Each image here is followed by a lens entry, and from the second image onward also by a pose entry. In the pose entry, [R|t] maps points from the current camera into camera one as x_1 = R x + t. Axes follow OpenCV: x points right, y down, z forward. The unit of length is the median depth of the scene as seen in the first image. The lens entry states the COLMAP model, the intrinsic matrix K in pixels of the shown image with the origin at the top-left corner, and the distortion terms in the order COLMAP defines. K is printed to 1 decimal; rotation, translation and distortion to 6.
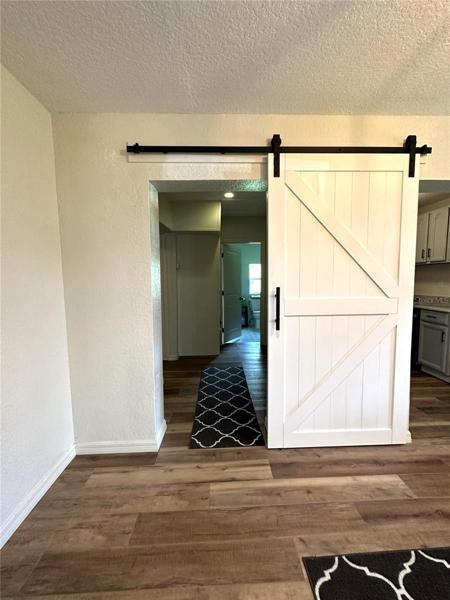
lens RADIAL K [[250.3, 0, 225.0], [0, 250.3, 300.0], [0, 0, 1]] dist [0.000174, 0.000064]
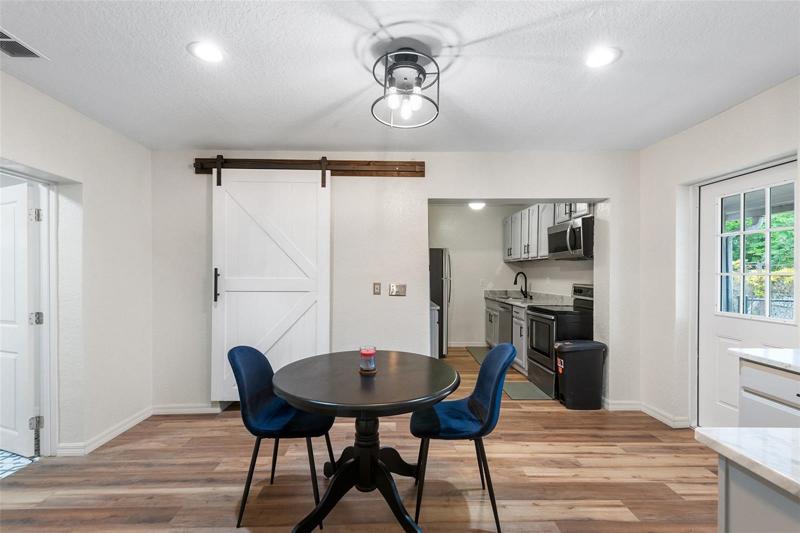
lens RADIAL K [[370.3, 0, 400.0], [0, 370.3, 266.5], [0, 0, 1]] dist [-0.000697, -0.000160]
pose [[0.999833, 0.016226, -0.008398, 0.383821], [-0.016999, 0.994621, -0.102179, 0.046561], [0.006695, 0.102305, 0.994731, -0.534012]]
